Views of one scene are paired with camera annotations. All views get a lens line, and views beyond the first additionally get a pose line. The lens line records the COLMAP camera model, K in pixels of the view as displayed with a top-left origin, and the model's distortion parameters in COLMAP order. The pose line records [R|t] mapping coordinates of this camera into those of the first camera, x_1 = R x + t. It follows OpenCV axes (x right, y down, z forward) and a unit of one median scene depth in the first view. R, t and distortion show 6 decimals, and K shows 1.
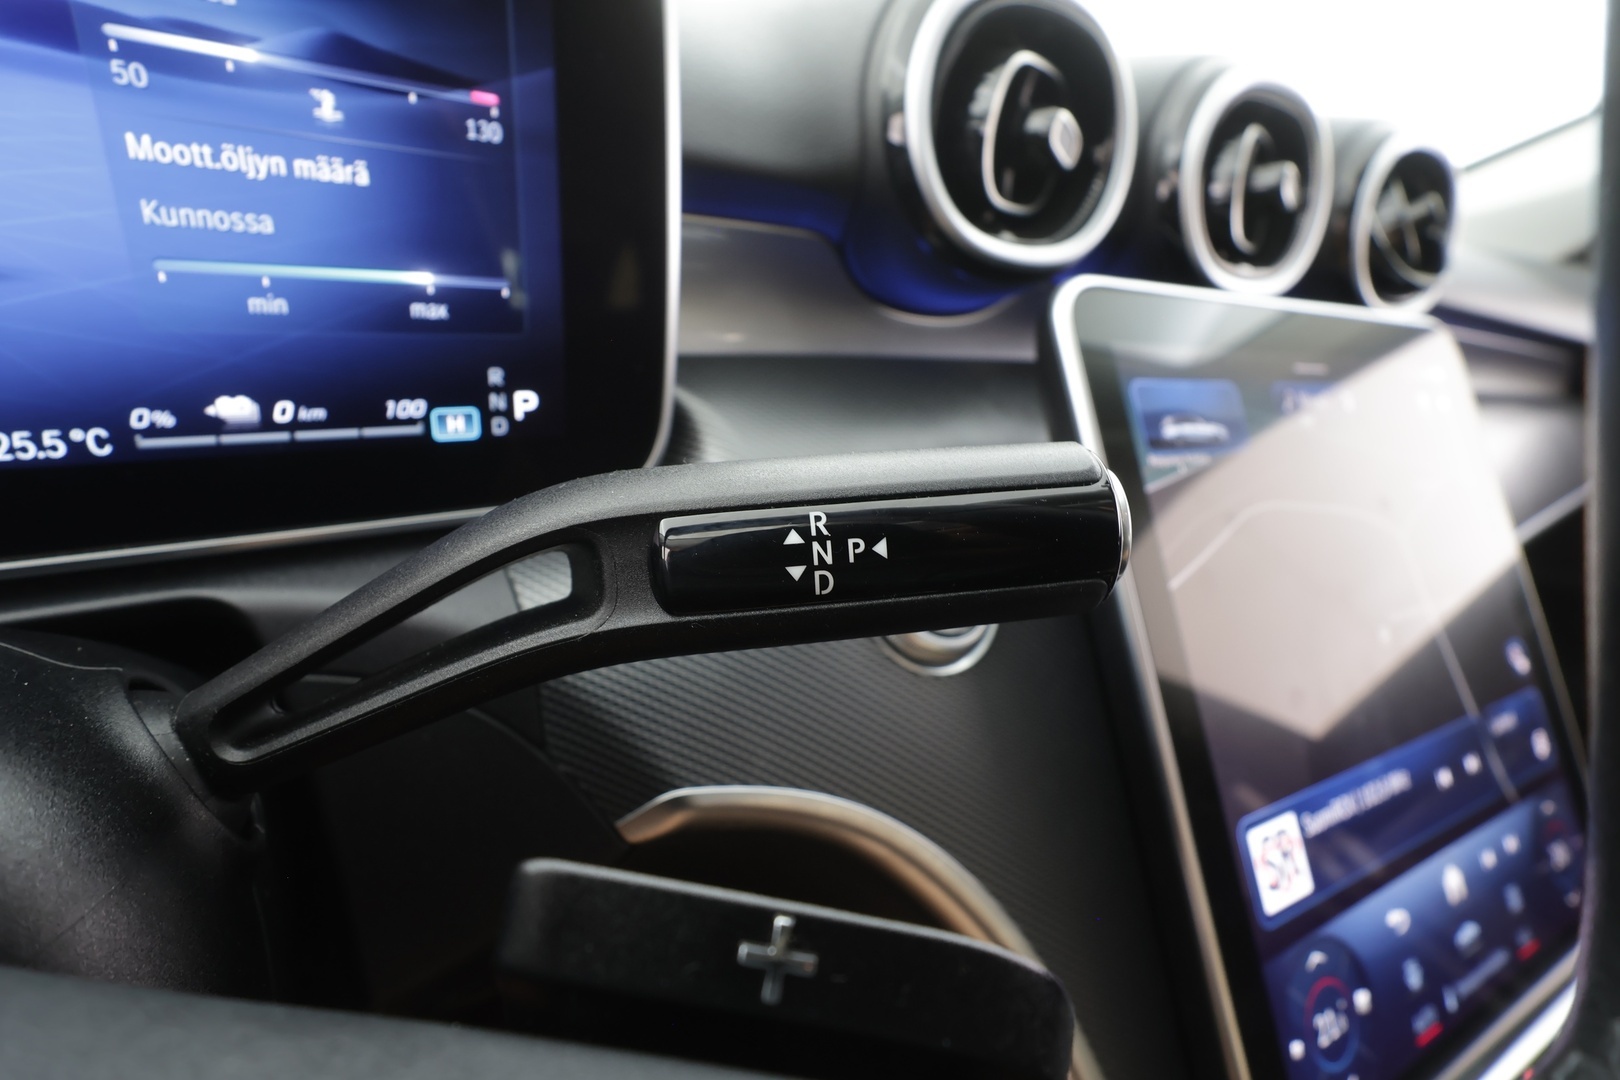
lens RADIAL K [[745.0, 0, 810.0], [0, 745.0, 540.0], [0, 0, 1]] dist [0.075866, 0.000009]
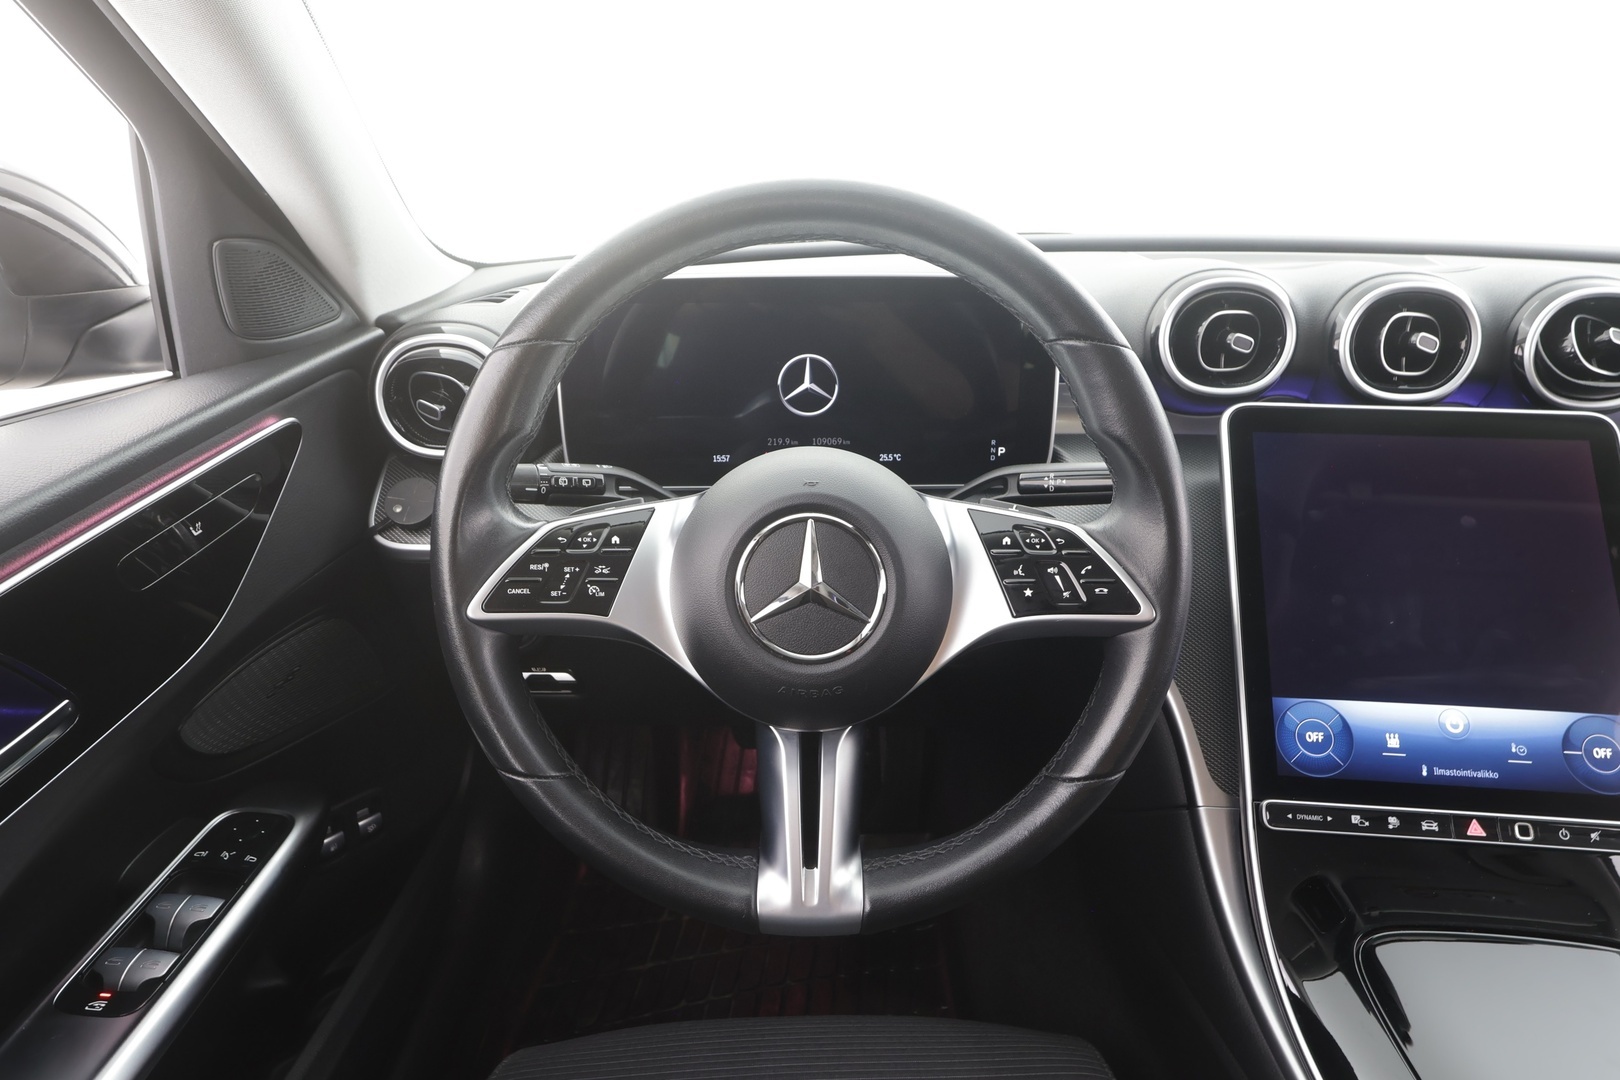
lens RADIAL K [[892.7, 0, 810.0], [0, 892.7, 540.0], [0, 0, 1]] dist [0.010994, -0.000774]
pose [[0.827029, 0.071991, -0.557531, 1.036168], [-0.116540, 0.992177, -0.044757, 0.434948], [0.549947, 0.101990, 0.828949, -2.416614]]
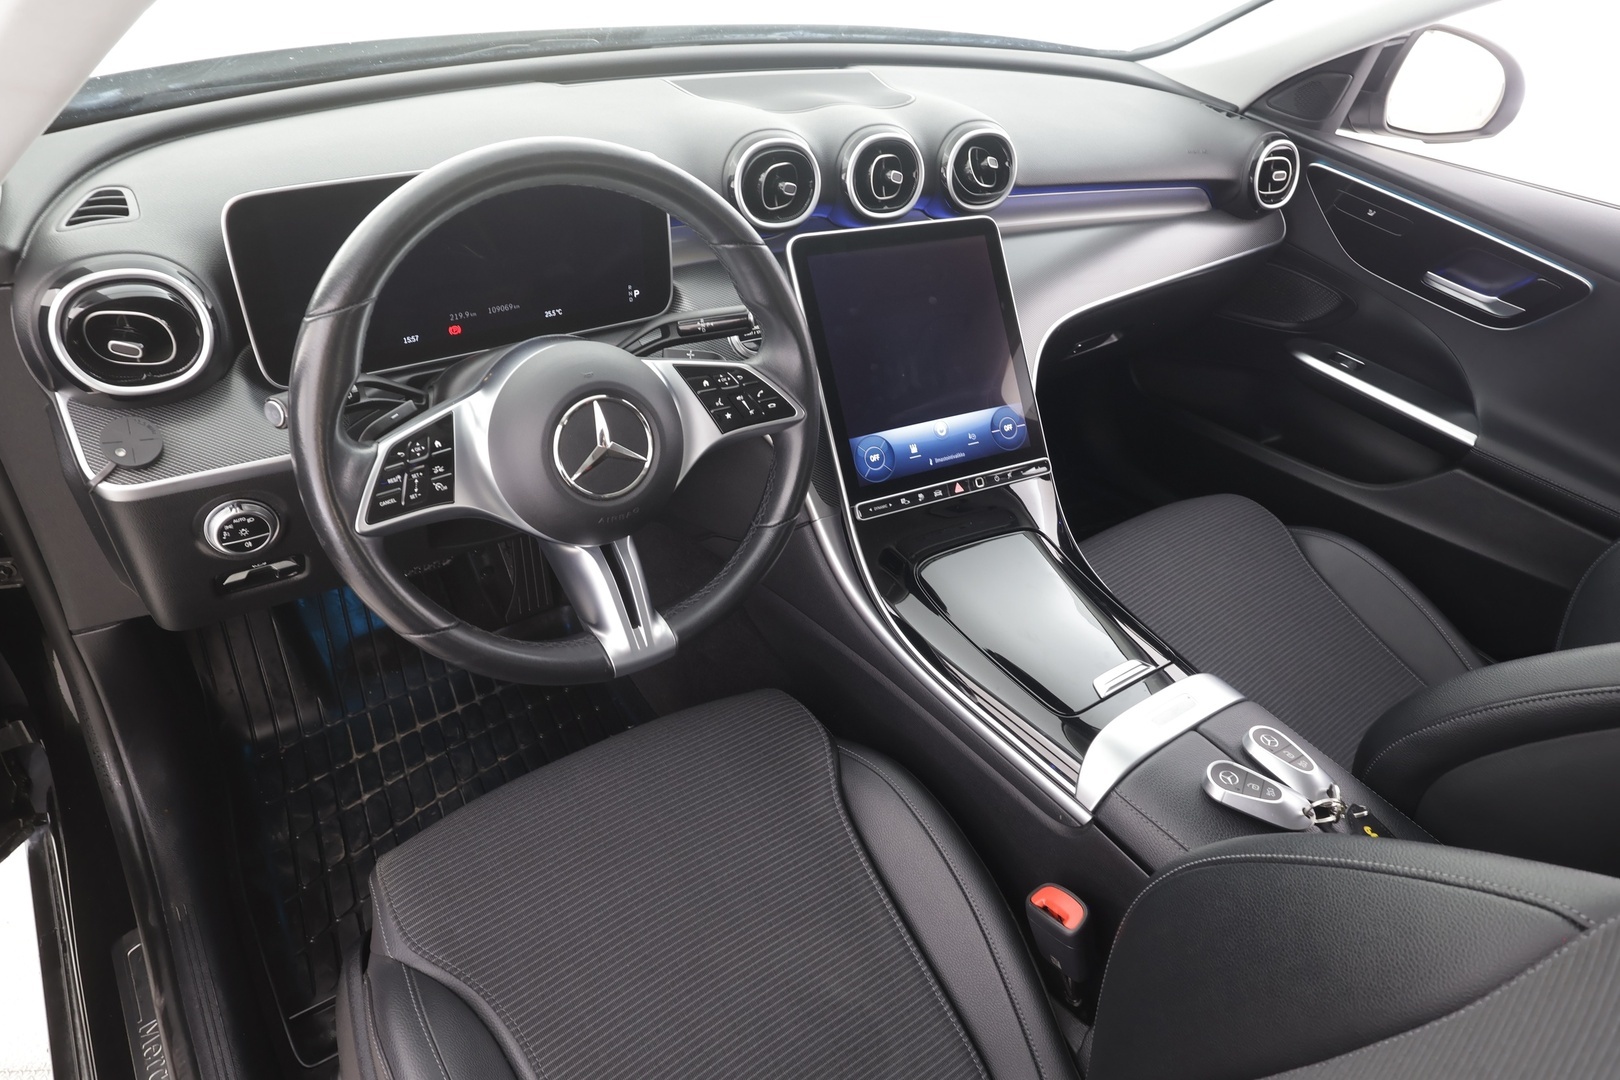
lens RADIAL K [[1057.0, 0, 810.0], [0, 1057.0, 540.0], [0, 0, 1]] dist [0.001803, 0.000744]
pose [[0.997753, -0.060502, -0.028774, 0.591654], [0.065127, 0.976640, 0.204773, 0.006779], [0.015713, -0.206187, 0.978386, -4.537350]]
